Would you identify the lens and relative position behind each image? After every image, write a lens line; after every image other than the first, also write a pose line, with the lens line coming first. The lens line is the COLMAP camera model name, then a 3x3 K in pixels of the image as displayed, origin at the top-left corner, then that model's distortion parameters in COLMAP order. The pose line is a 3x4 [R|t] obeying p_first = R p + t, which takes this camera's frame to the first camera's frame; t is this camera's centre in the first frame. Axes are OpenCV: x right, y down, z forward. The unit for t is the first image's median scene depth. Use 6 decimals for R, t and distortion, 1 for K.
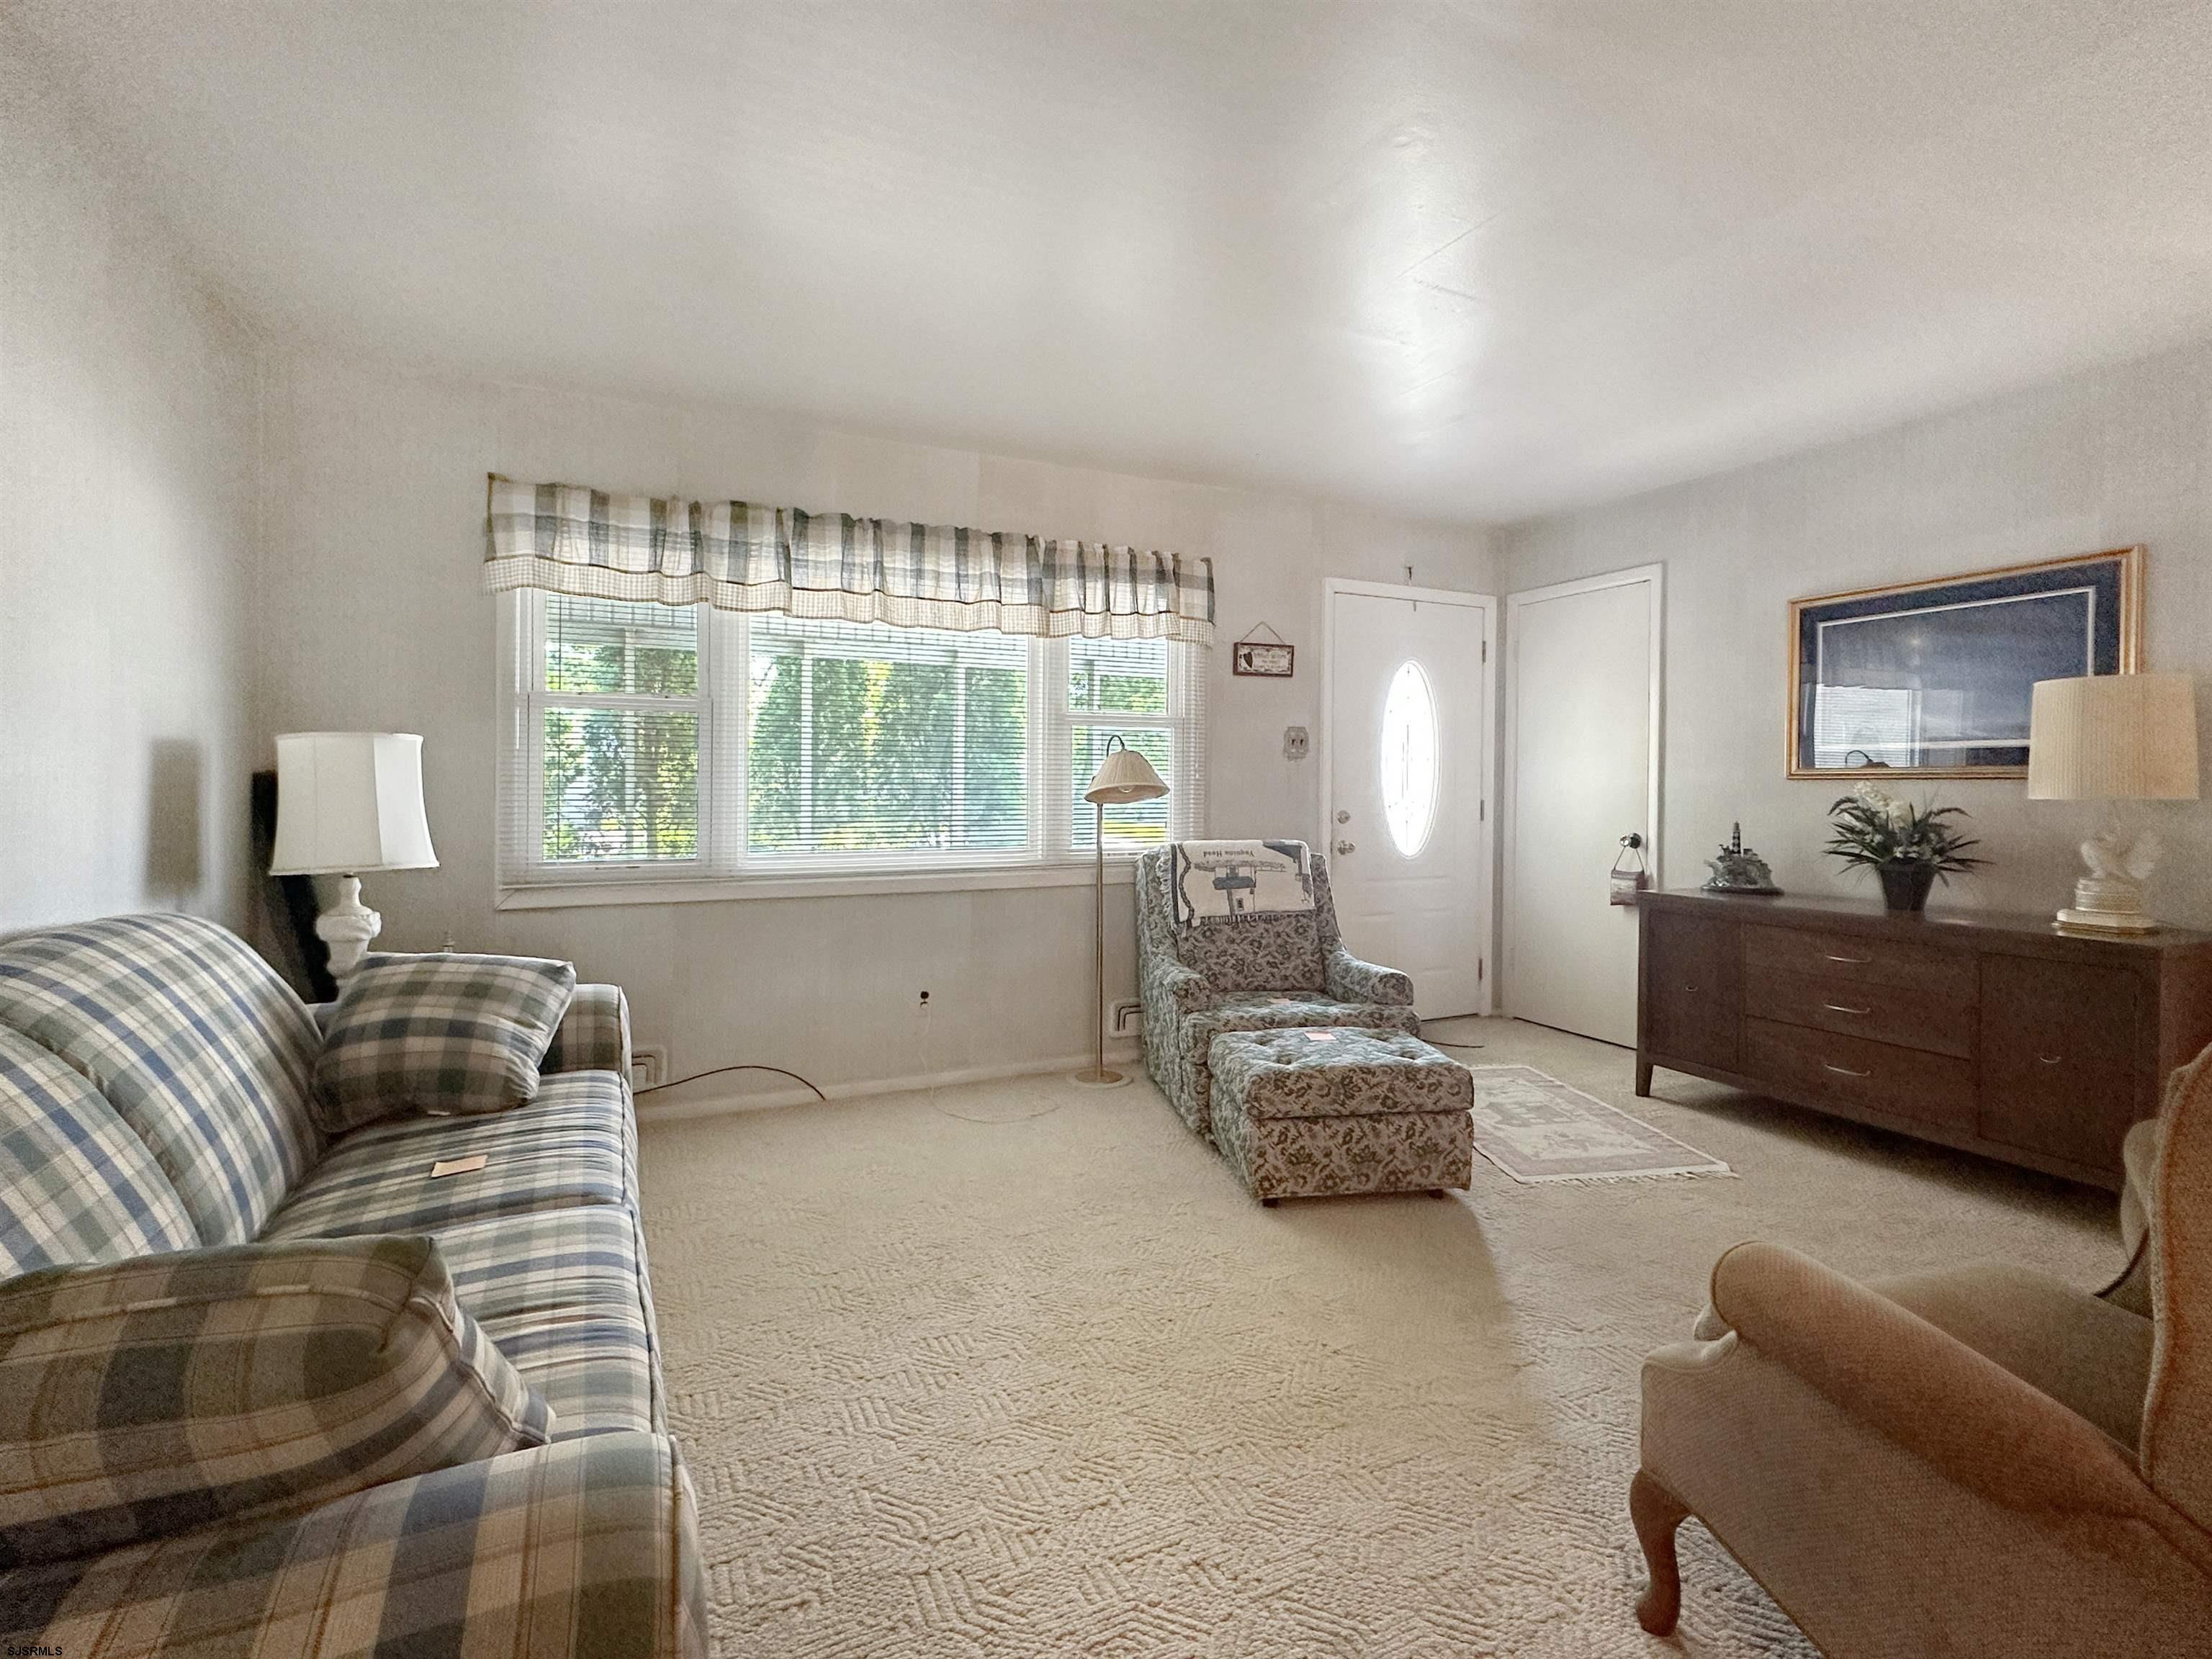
lens RADIAL K [[1015.0, 0, 1106.0], [0, 1015.0, 829.5], [0, 0, 1]] dist [0.001081, -0.000216]
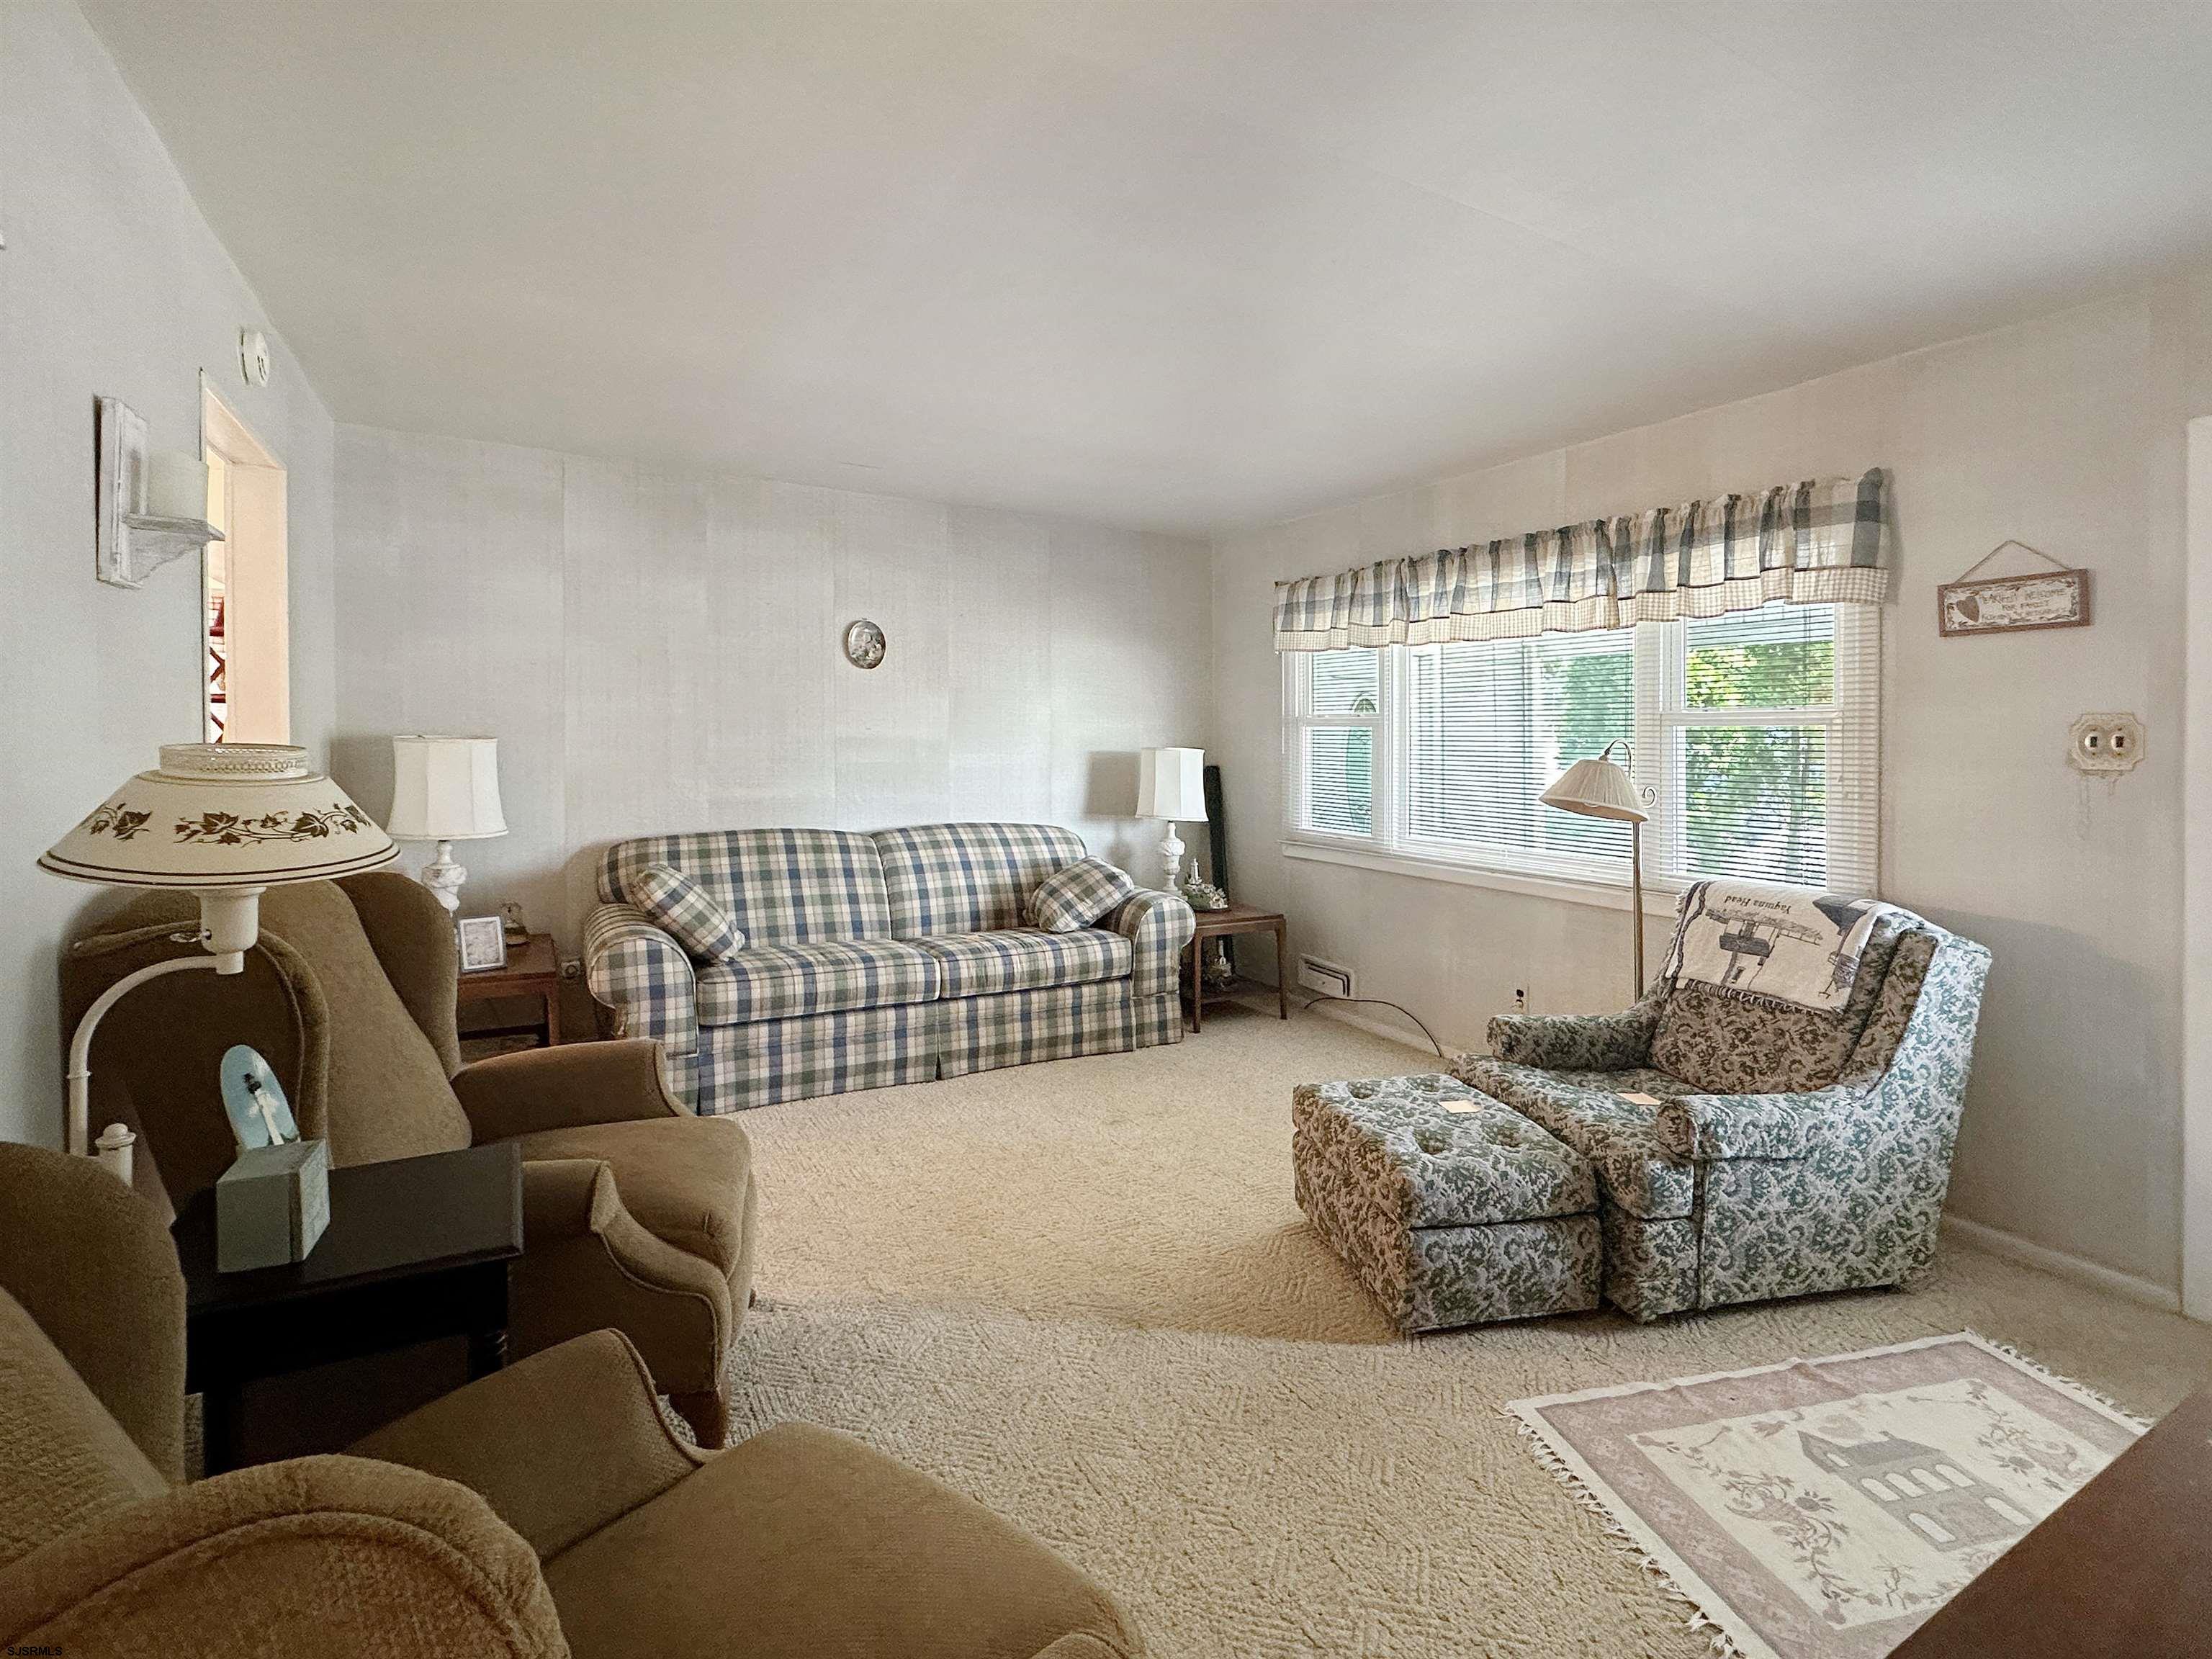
lens RADIAL K [[985.9, 0, 1106.0], [0, 985.9, 829.5], [0, 0, 1]] dist [0.000529, -0.000122]
pose [[0.104725, 0.084564, -0.990899, 0.761175], [-0.062218, 0.994984, 0.078337, -0.054759], [0.992553, 0.053448, 0.109461, 0.471557]]
